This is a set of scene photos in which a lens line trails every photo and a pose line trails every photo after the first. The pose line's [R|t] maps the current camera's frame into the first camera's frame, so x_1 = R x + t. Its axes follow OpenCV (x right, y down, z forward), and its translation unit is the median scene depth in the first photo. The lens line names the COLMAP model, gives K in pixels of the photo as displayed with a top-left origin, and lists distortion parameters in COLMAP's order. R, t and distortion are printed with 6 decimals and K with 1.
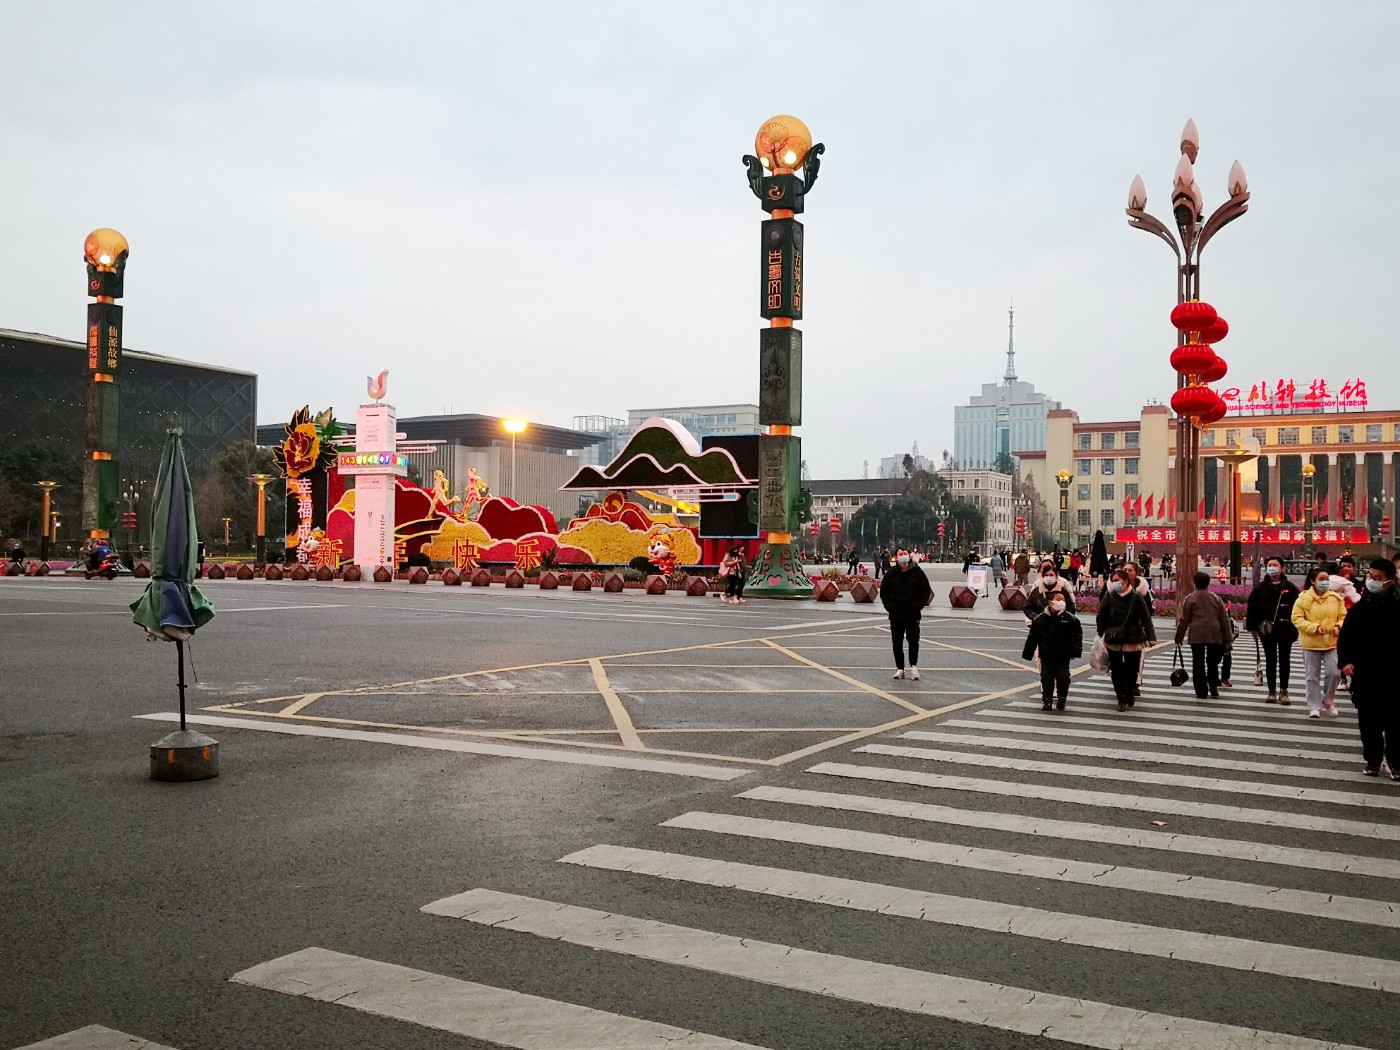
lens RADIAL K [[1273.4, 0, 700.5], [0, 1273.4, 531.7], [0, 0, 1]] dist [-0.001157, 0.000000]
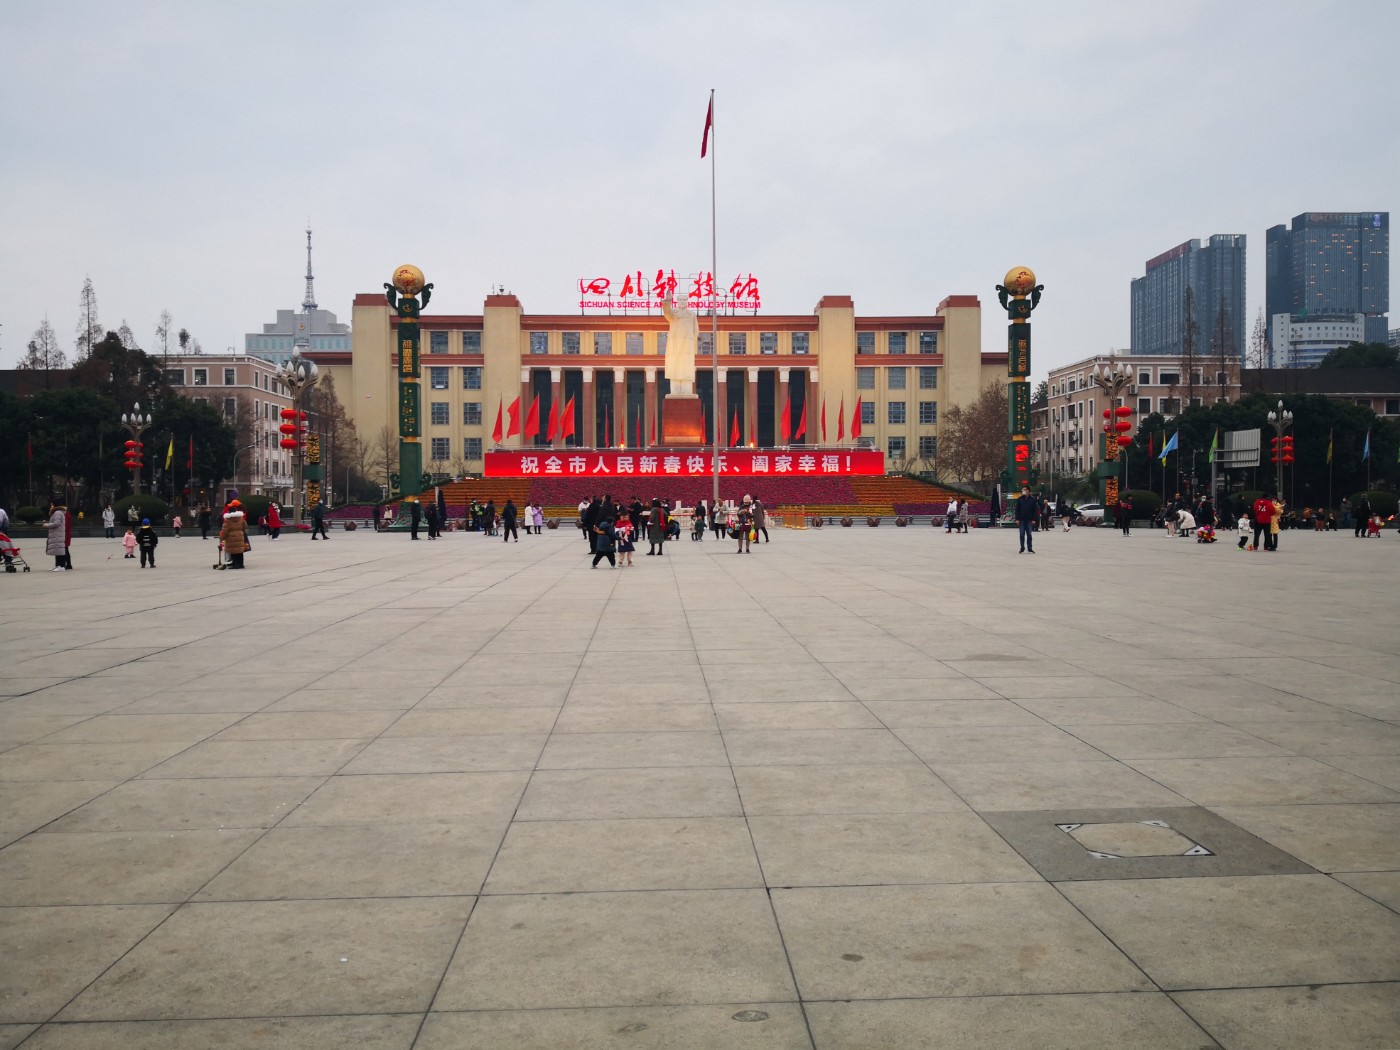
lens RADIAL K [[1097.7, 0, 703.6], [0, 1097.7, 528.3], [0, 0, 1]] dist [-0.000650, -0.000222]
pose [[0.839612, -0.028602, 0.542434, 0.116508], [0.005453, 0.999006, 0.044235, 0.007449], [-0.543160, -0.034182, 0.838933, 0.433889]]
